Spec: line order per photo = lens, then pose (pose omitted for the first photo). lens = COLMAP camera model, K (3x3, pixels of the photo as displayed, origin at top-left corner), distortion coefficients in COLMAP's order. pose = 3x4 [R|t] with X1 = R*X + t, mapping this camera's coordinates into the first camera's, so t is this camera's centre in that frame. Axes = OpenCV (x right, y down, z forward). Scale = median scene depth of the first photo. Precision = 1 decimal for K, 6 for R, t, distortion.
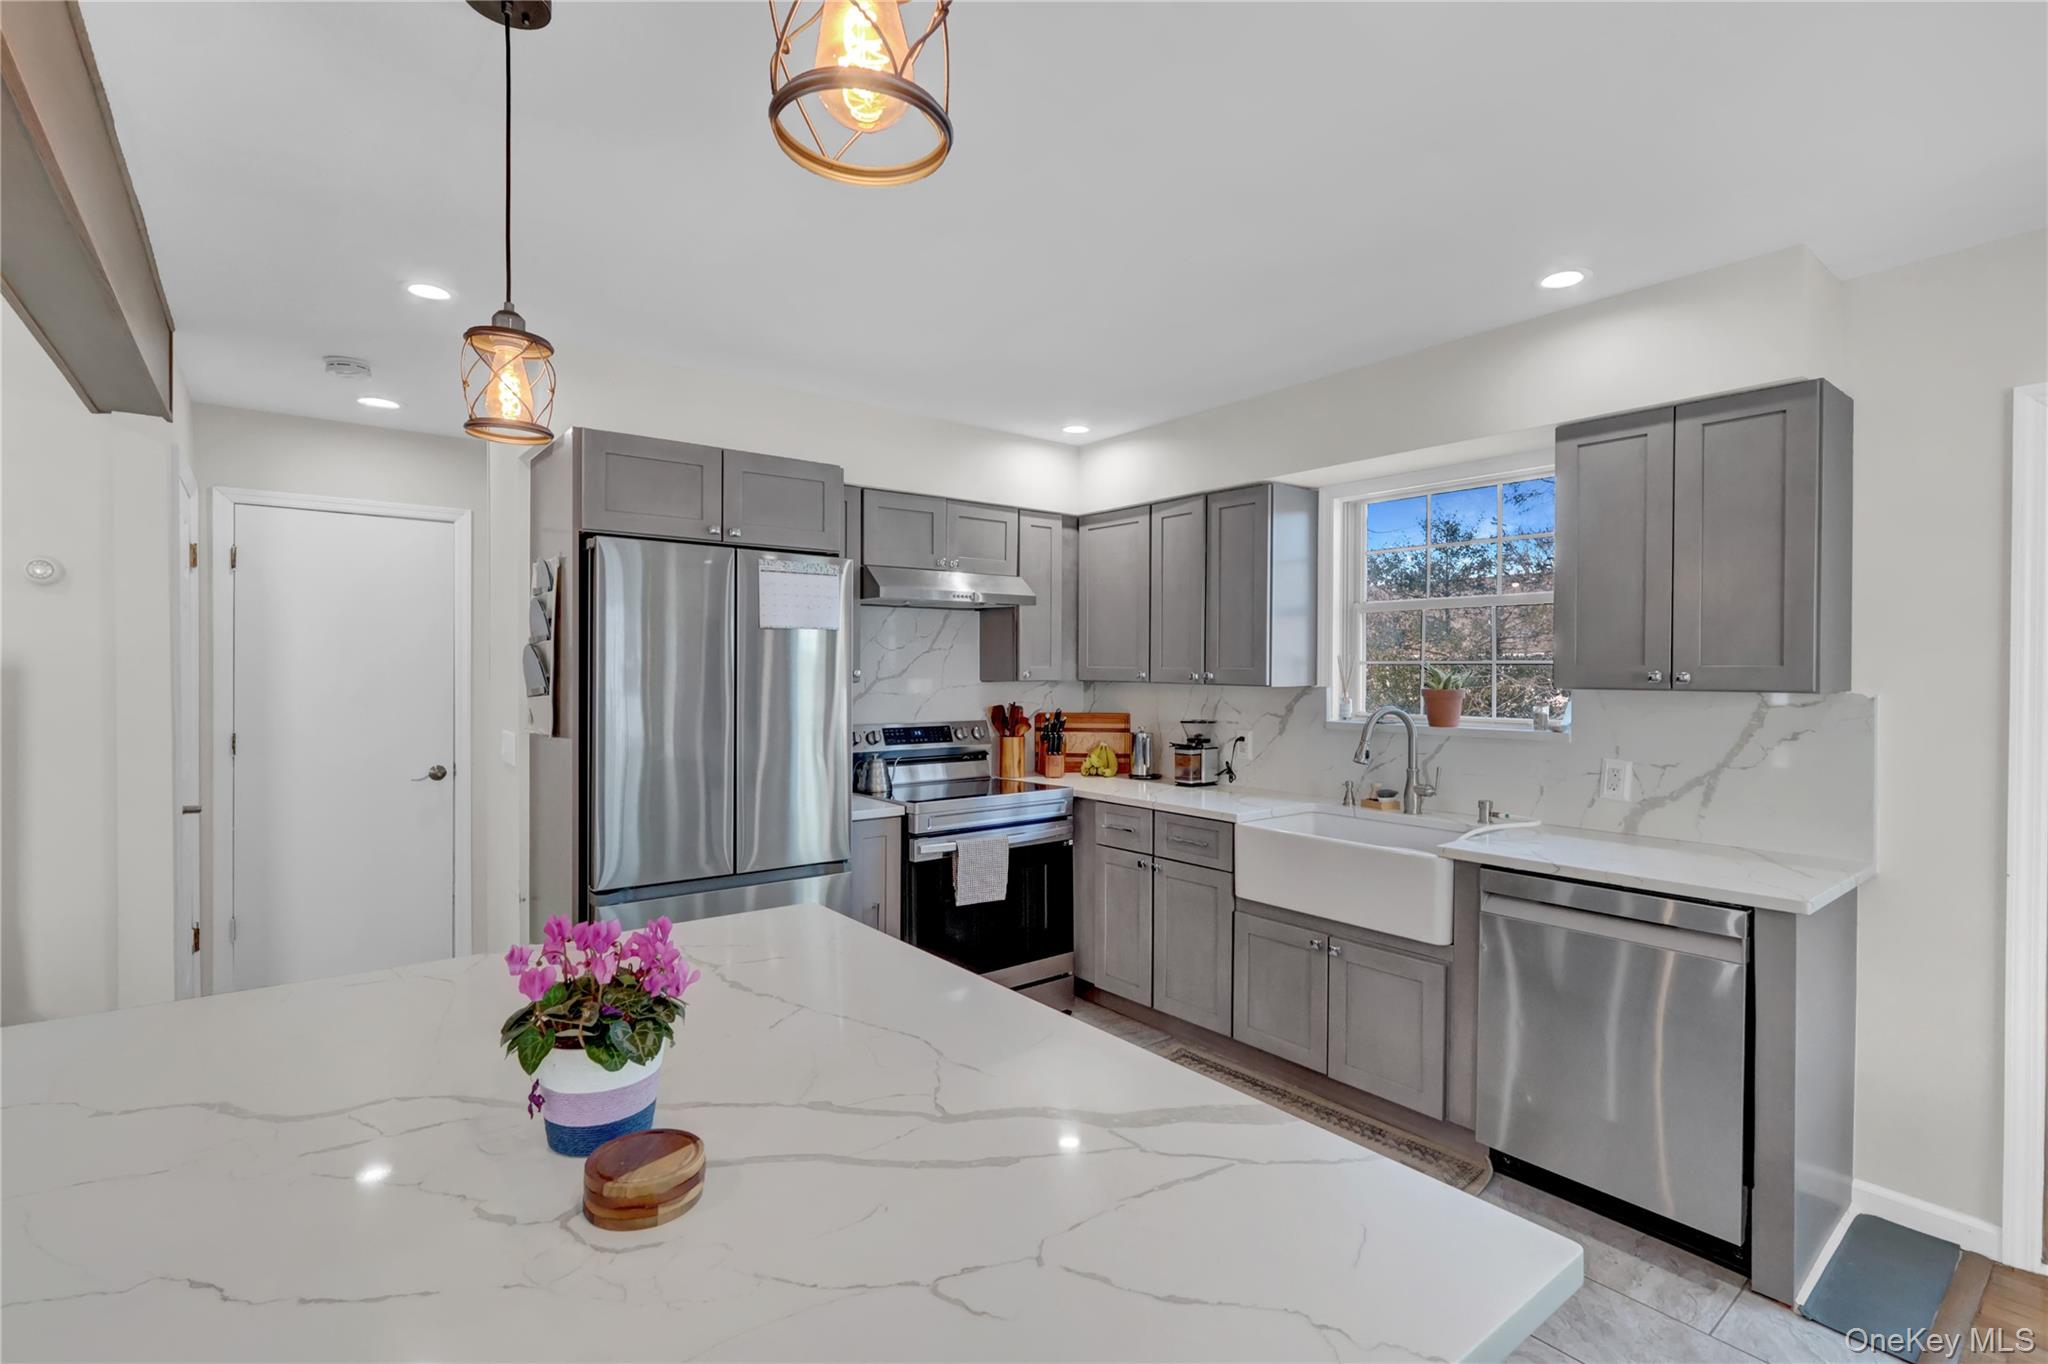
lens RADIAL K [[934.4, 0, 1044.4], [0, 934.4, 680.6], [0, 0, 1]] dist [-0.000671, -0.000139]
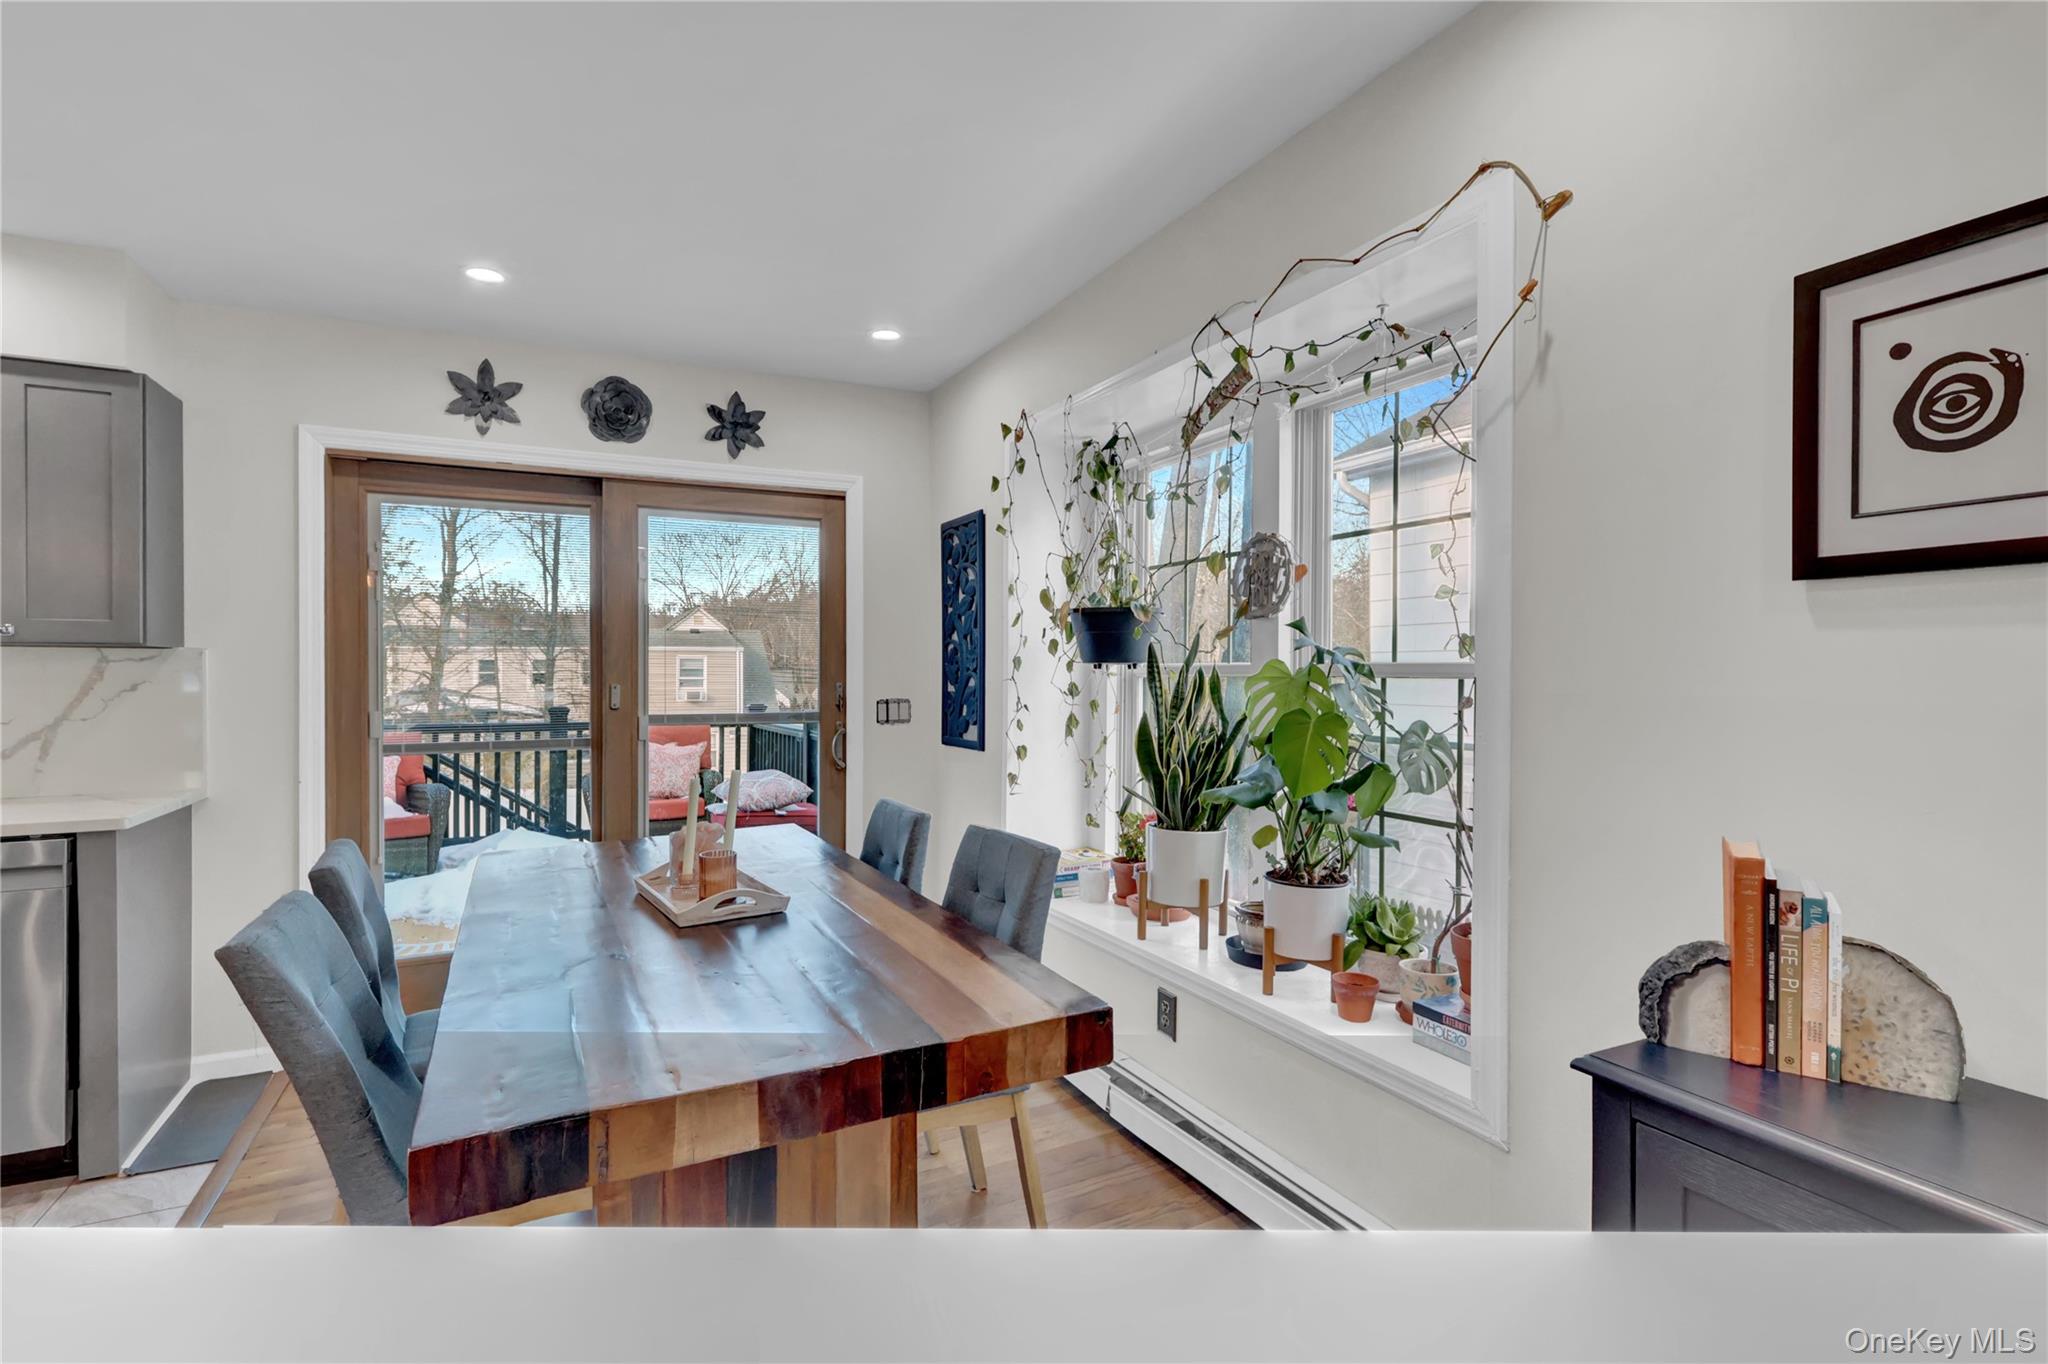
lens RADIAL K [[957.9, 0, 1022.0], [0, 957.9, 678.9], [0, 0, 1]] dist [-0.000784, -0.000537]
pose [[0.208877, -0.006895, 0.977918, -0.063831], [0.011774, 0.999920, 0.004536, 0.040690], [-0.977871, 0.010567, 0.208942, -0.193433]]
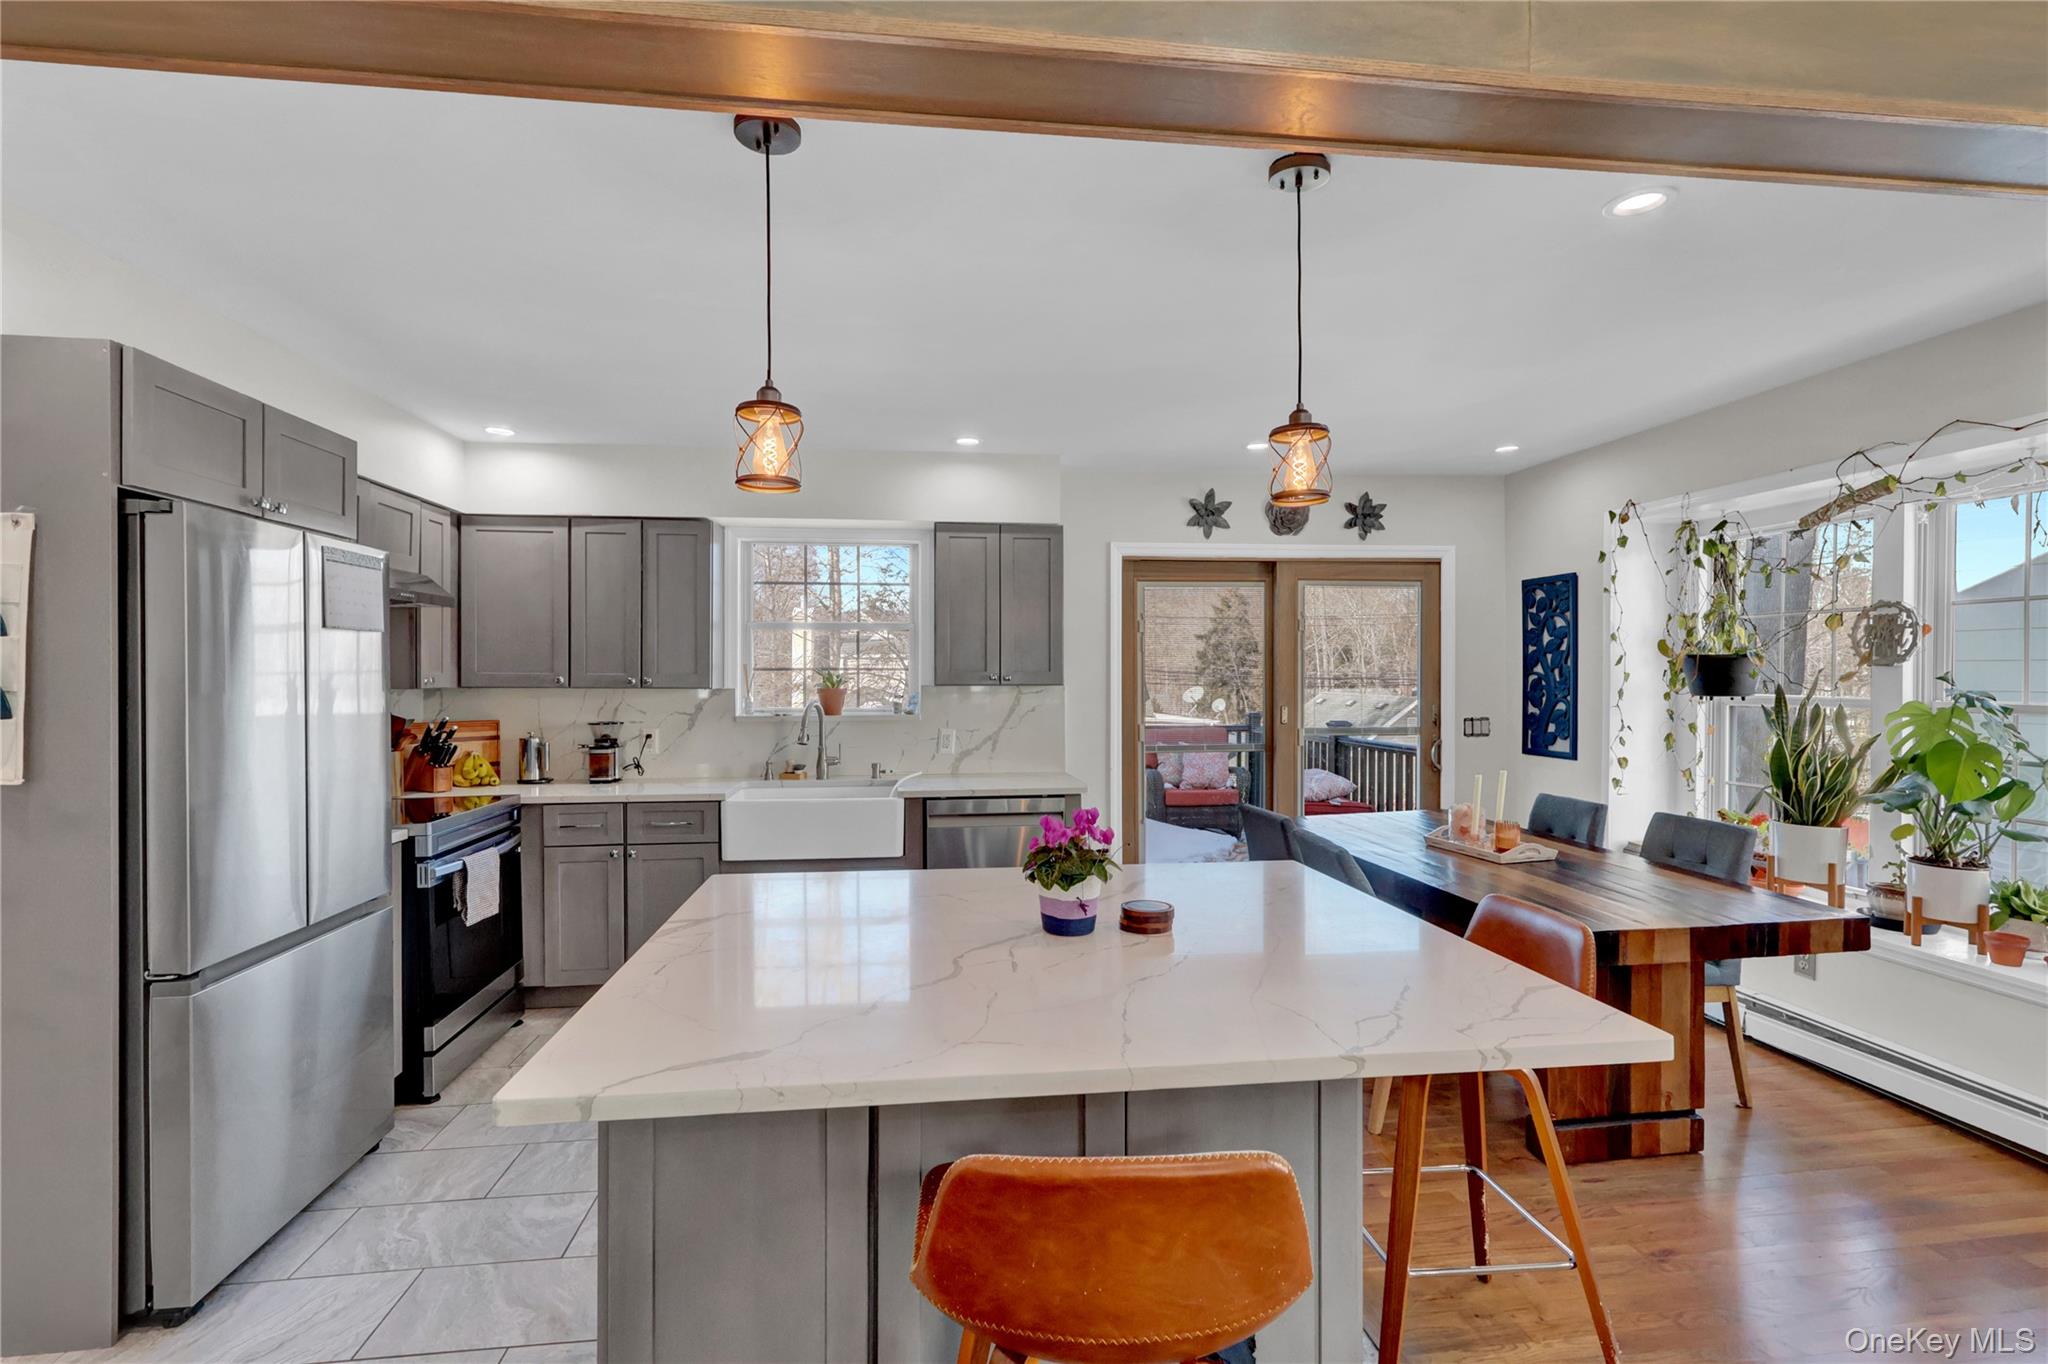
lens RADIAL K [[959.6, 0, 1005.4], [0, 959.6, 678.7], [0, 0, 1]] dist [-0.019219, 0.009063]
pose [[0.534910, -0.008726, 0.844864, -0.593939], [0.014225, 0.999898, 0.001321, -0.002651], [-0.844789, 0.011311, 0.534980, 0.020324]]
